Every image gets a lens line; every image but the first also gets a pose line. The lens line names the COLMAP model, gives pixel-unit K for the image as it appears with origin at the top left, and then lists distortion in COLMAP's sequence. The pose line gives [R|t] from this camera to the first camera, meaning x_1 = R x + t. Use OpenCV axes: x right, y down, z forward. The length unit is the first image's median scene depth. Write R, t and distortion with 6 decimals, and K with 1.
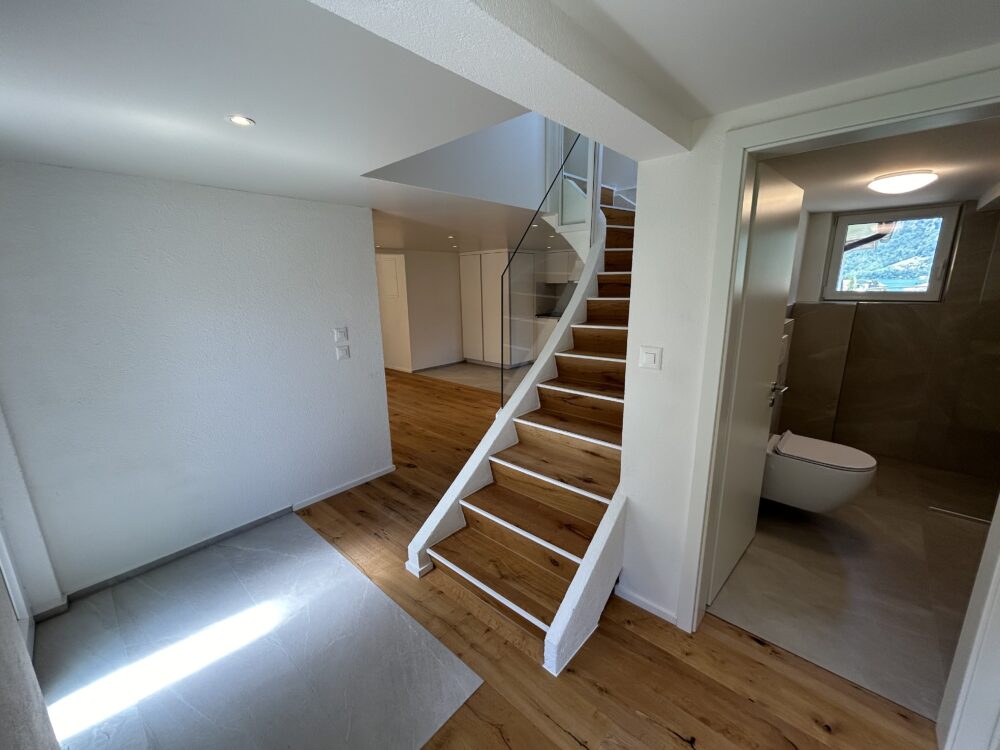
lens RADIAL K [[403.0, 0, 499.4], [0, 403.0, 375.9], [0, 0, 1]] dist [0.003457, 0.000220]
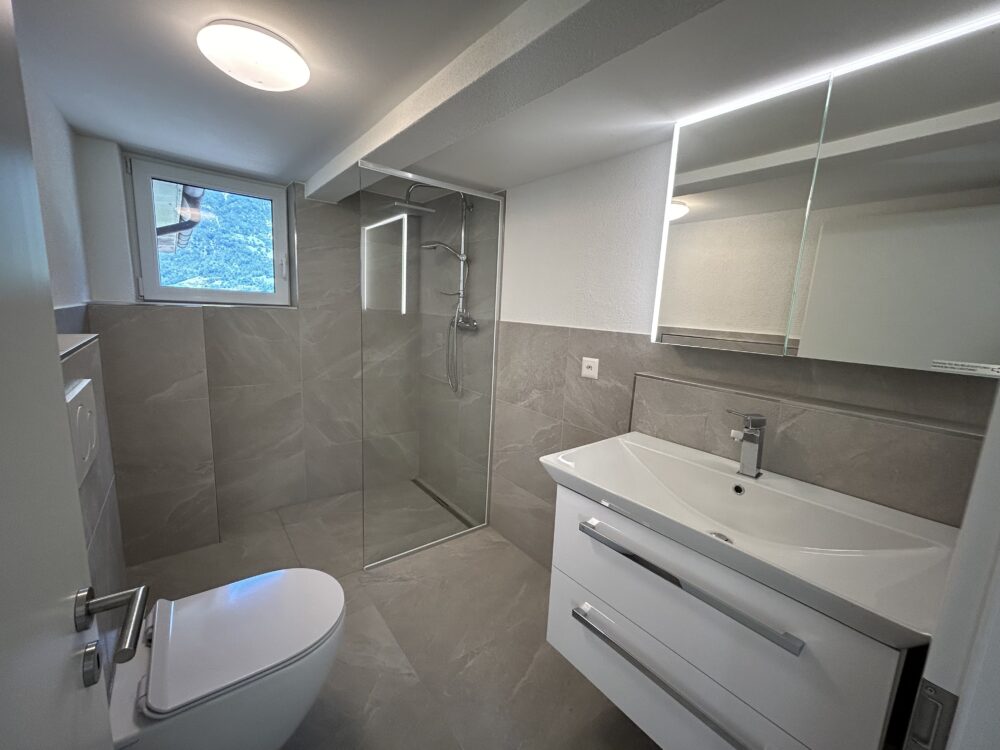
lens RADIAL K [[403.0, 0, 499.0], [0, 403.0, 374.6], [0, 0, 1]] dist [0.003457, 0.000220]
pose [[0.160762, -0.139627, 0.977067, 0.313790], [0.173863, 0.978469, 0.111221, -0.060475], [-0.971559, 0.151996, 0.181577, 0.431593]]
